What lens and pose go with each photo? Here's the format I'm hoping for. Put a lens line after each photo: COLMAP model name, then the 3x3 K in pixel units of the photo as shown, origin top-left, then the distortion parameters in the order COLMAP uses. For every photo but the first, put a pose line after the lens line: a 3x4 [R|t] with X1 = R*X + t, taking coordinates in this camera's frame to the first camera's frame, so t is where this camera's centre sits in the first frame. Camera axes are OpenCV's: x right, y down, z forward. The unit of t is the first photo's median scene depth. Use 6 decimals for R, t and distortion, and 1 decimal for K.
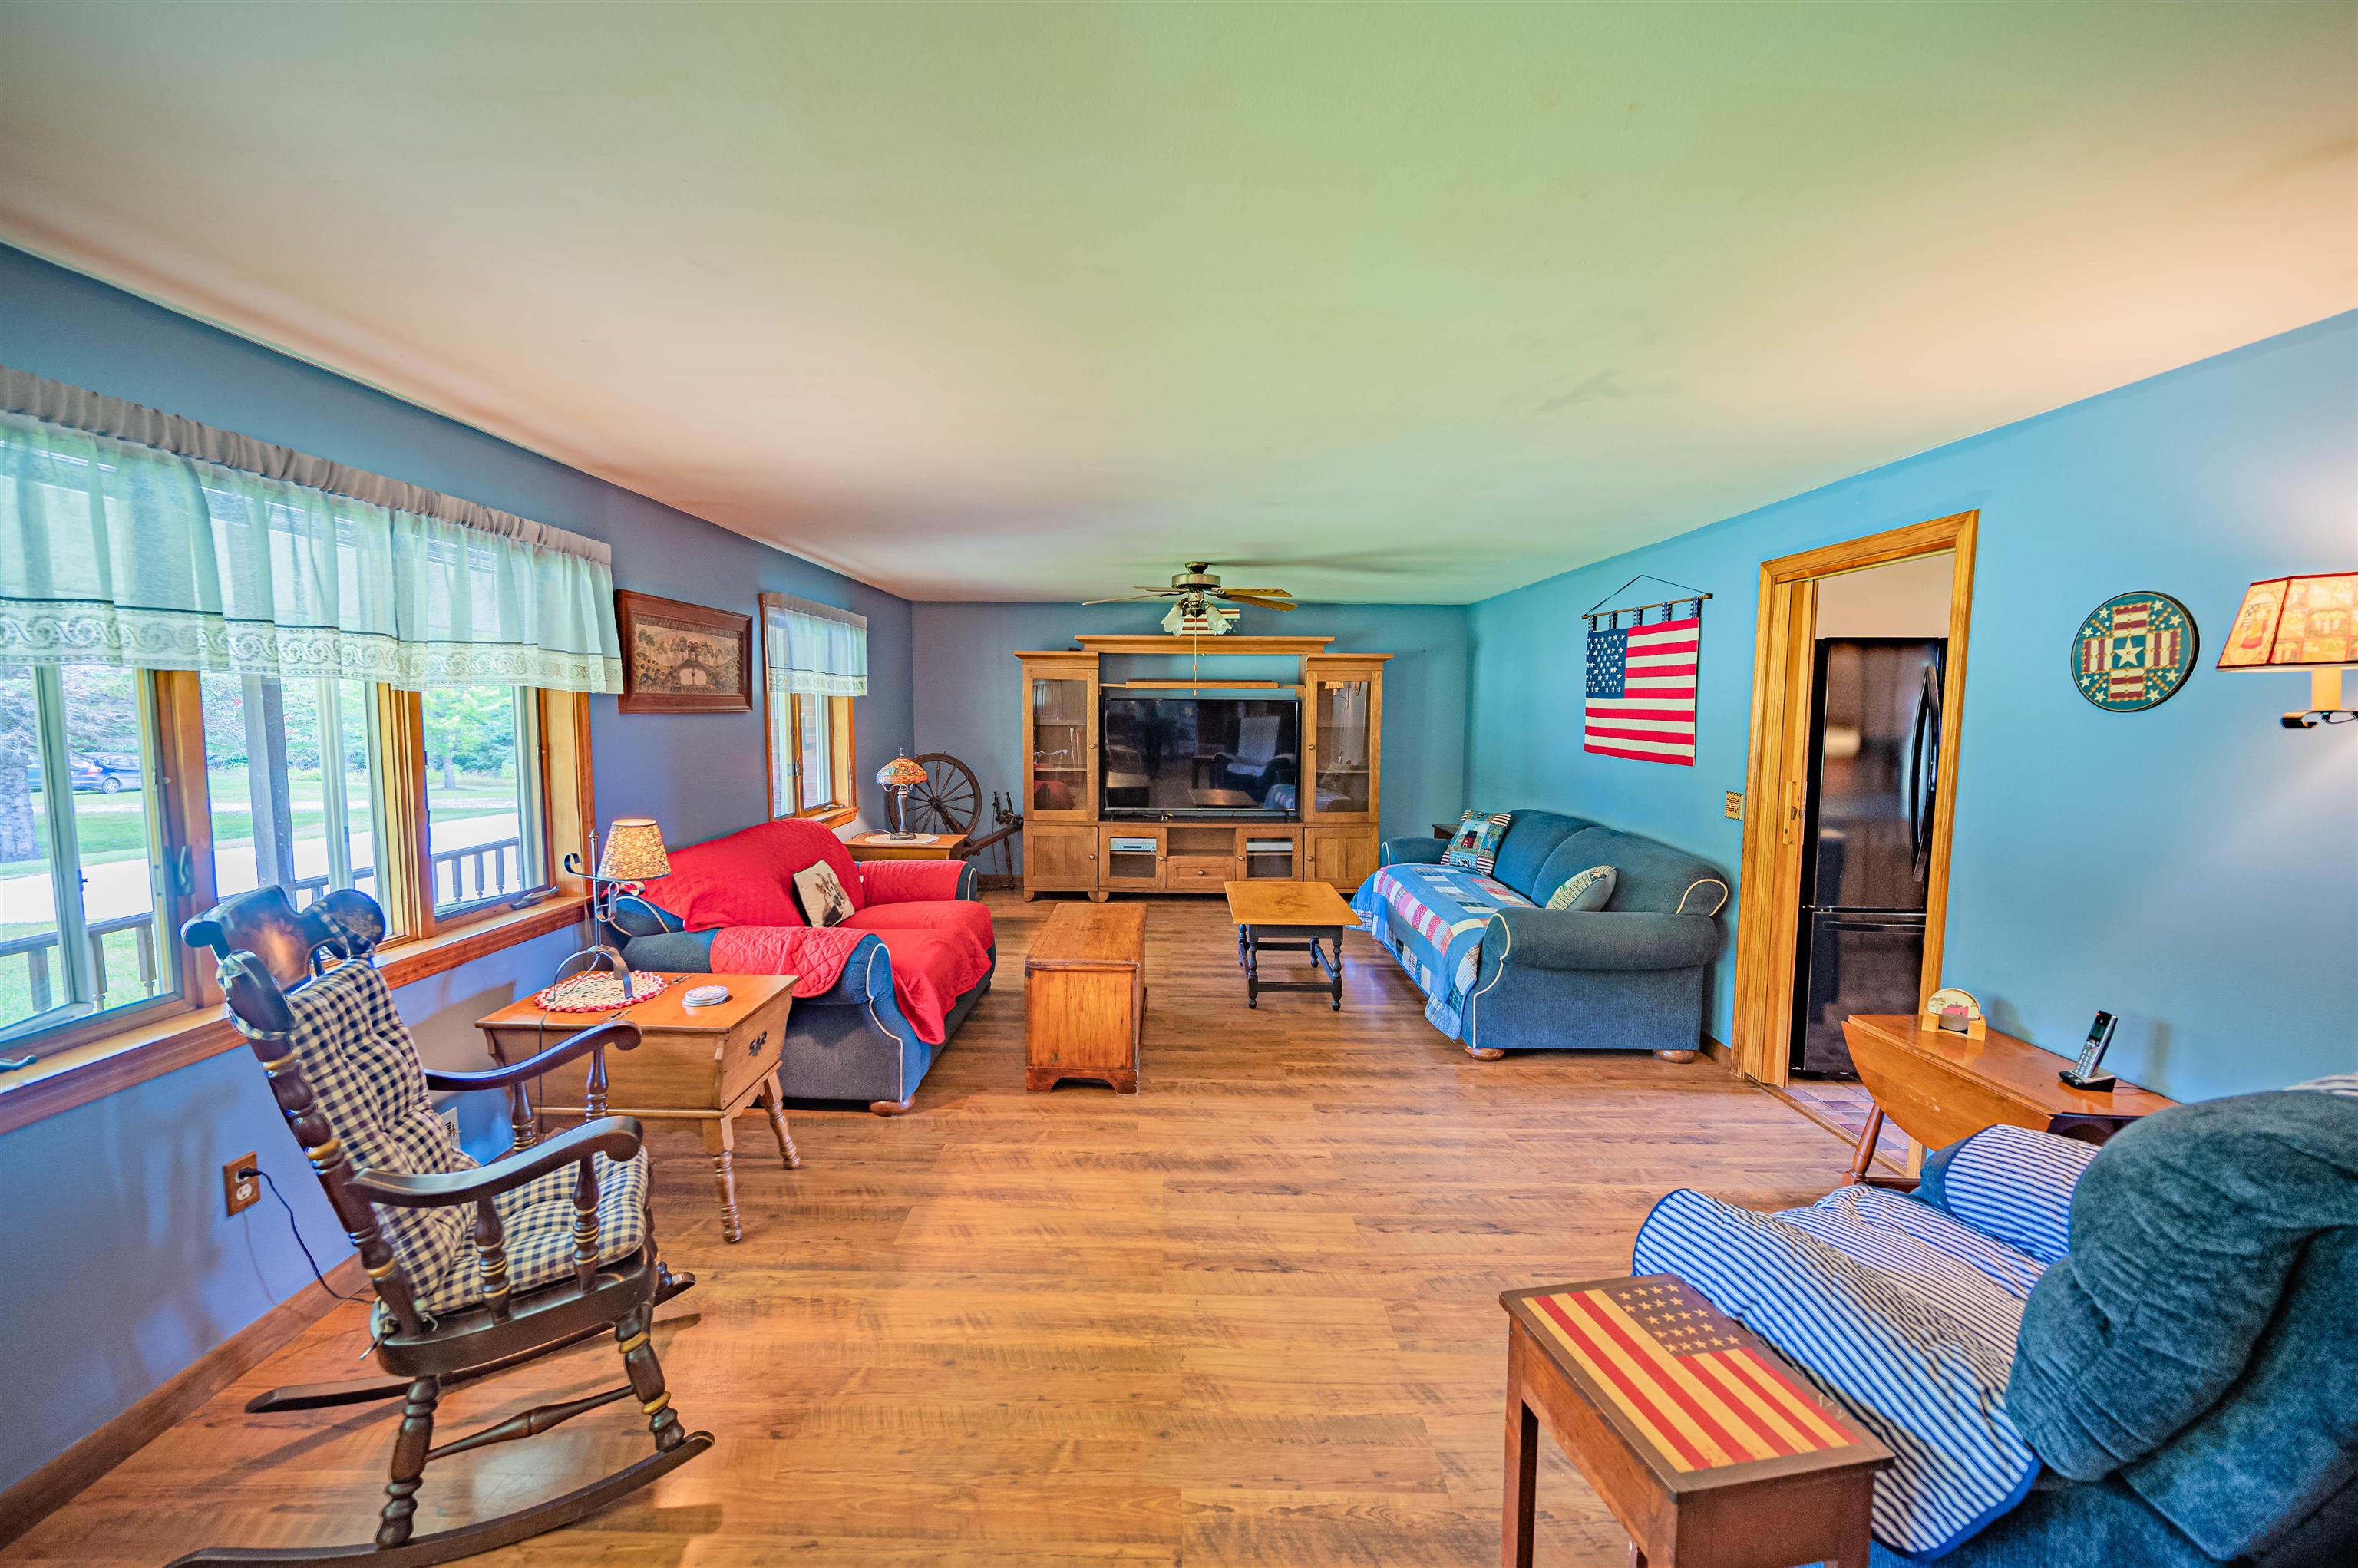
lens RADIAL K [[951.2, 0, 1166.1], [0, 951.2, 797.0], [0, 0, 1]] dist [-0.001373, -0.000112]
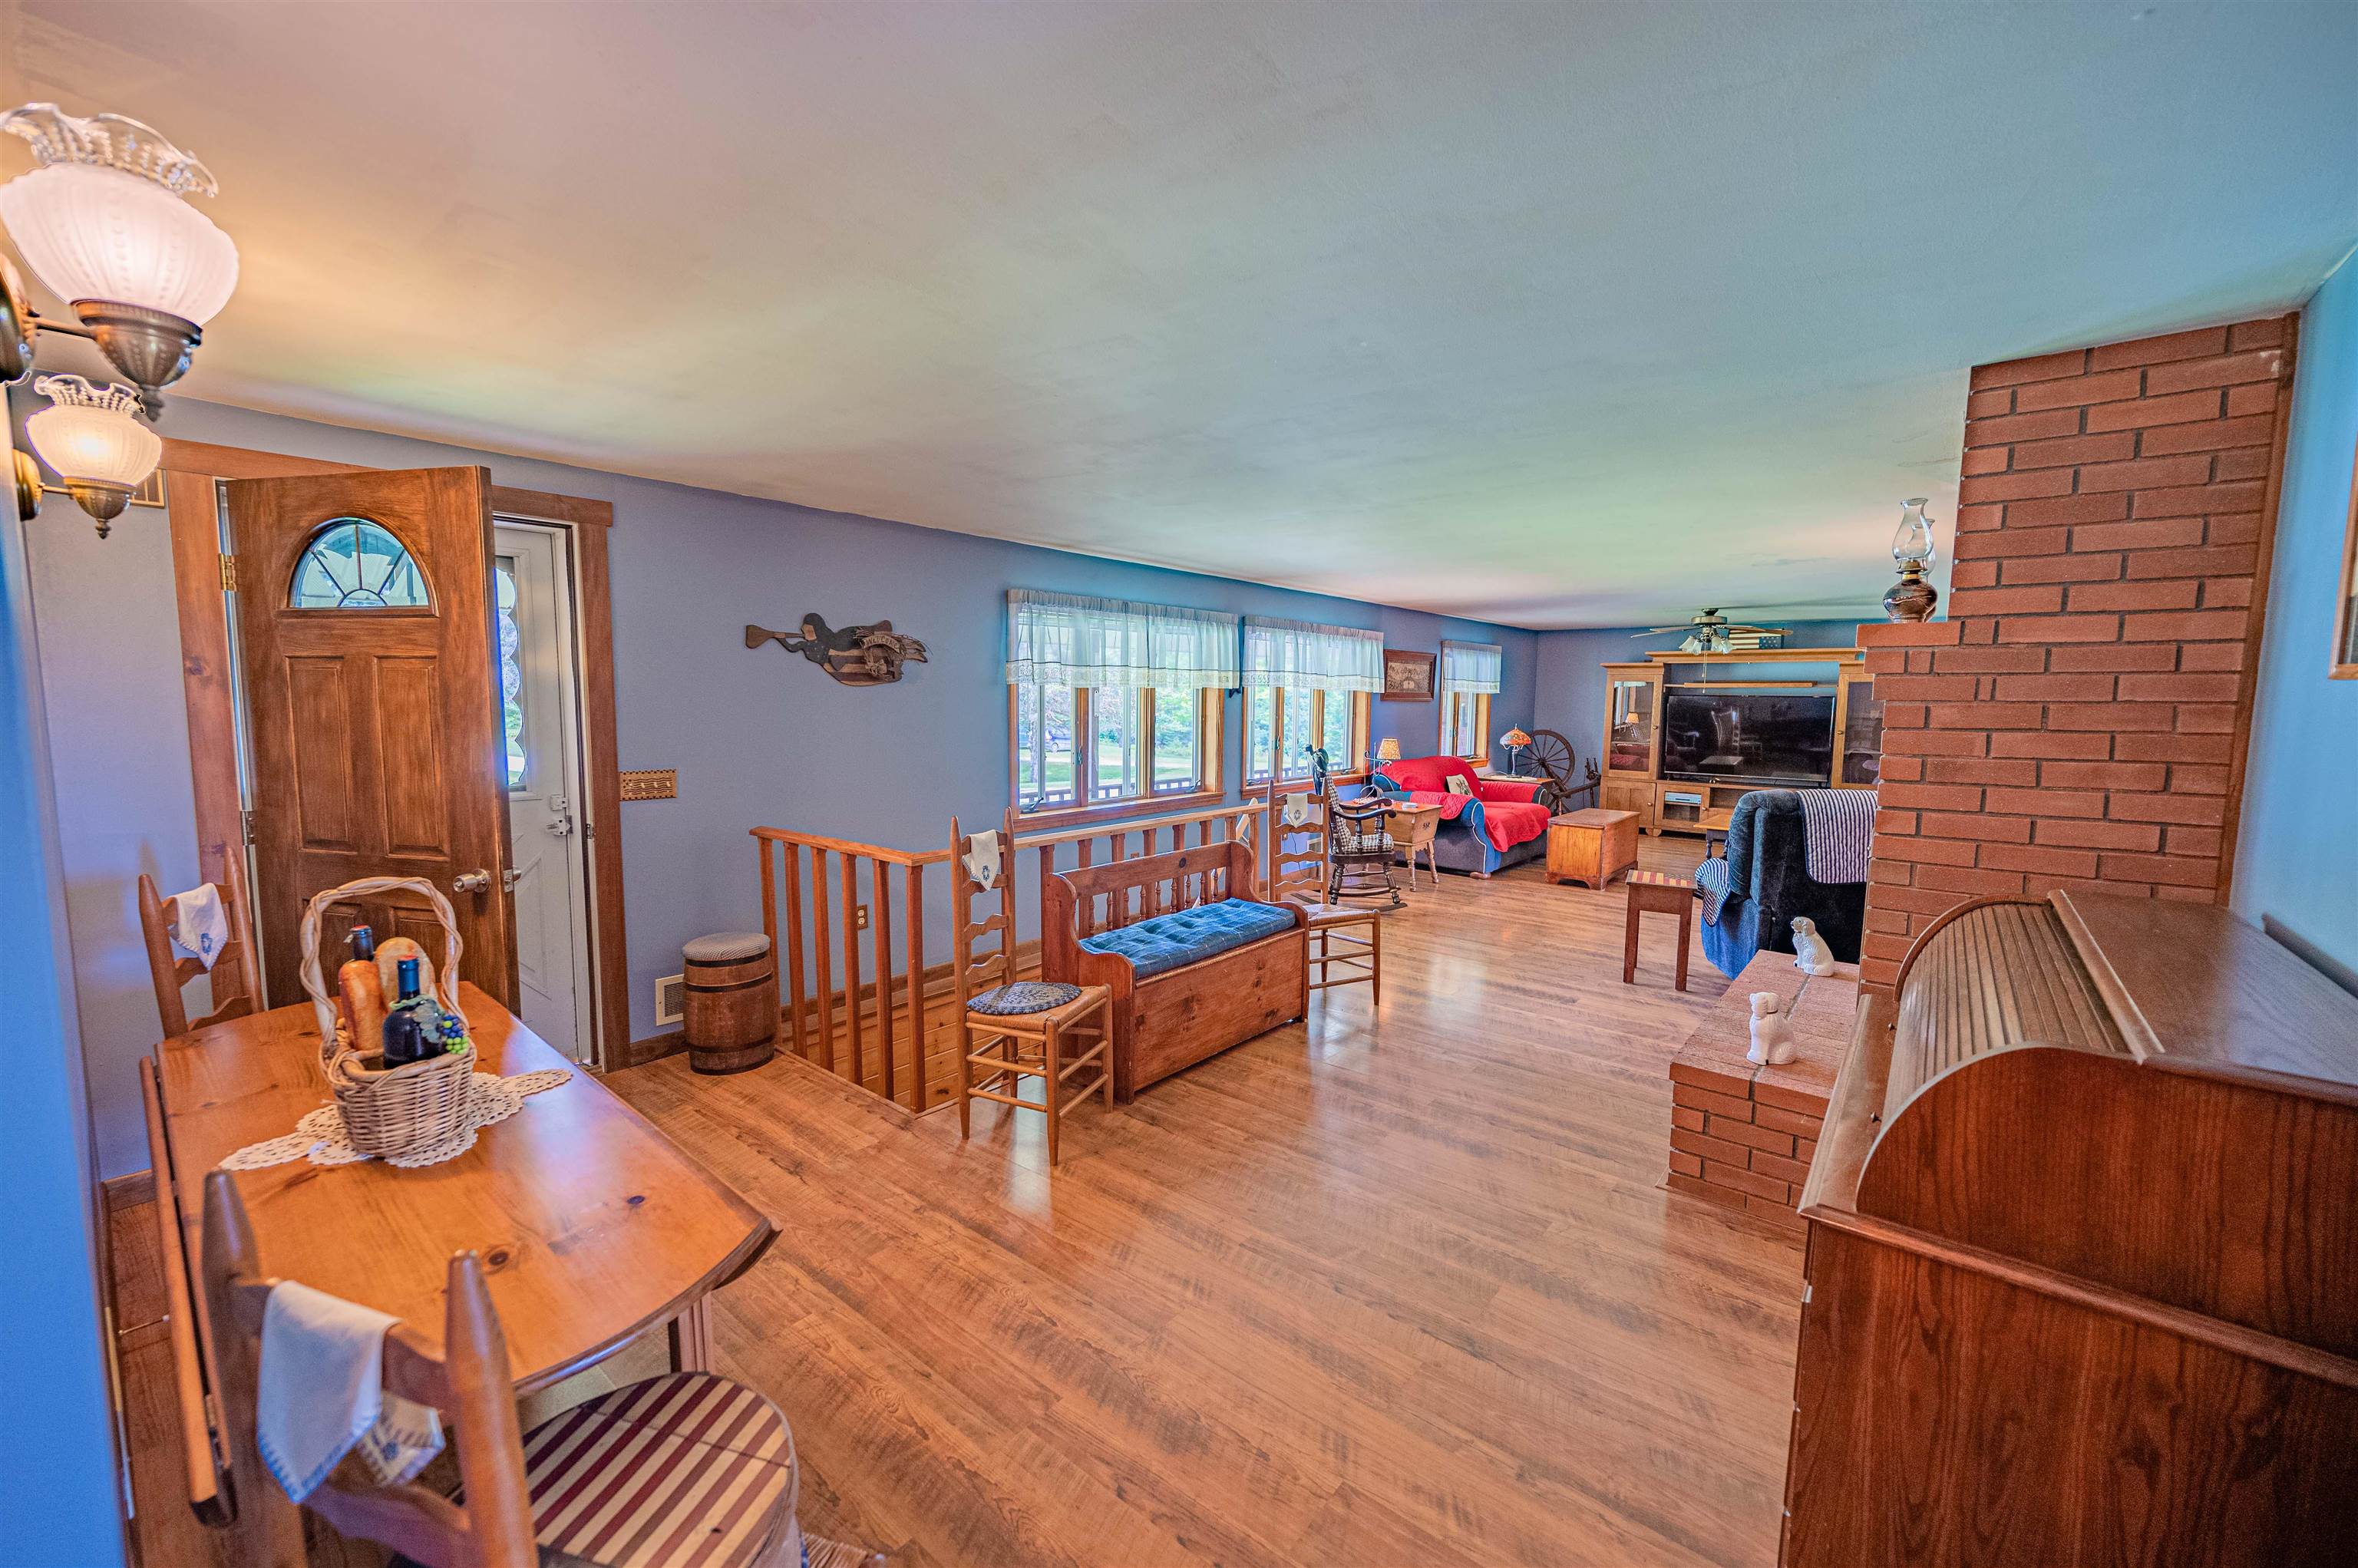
lens RADIAL K [[951.2, 0, 1155.4], [0, 951.2, 791.6], [0, 0, 1]] dist [-0.001373, -0.000112]
pose [[0.768825, 0.066172, -0.636027, 0.313187], [-0.066842, 0.997499, 0.022980, 0.072870], [0.635956, 0.024846, 0.771325, -0.713349]]
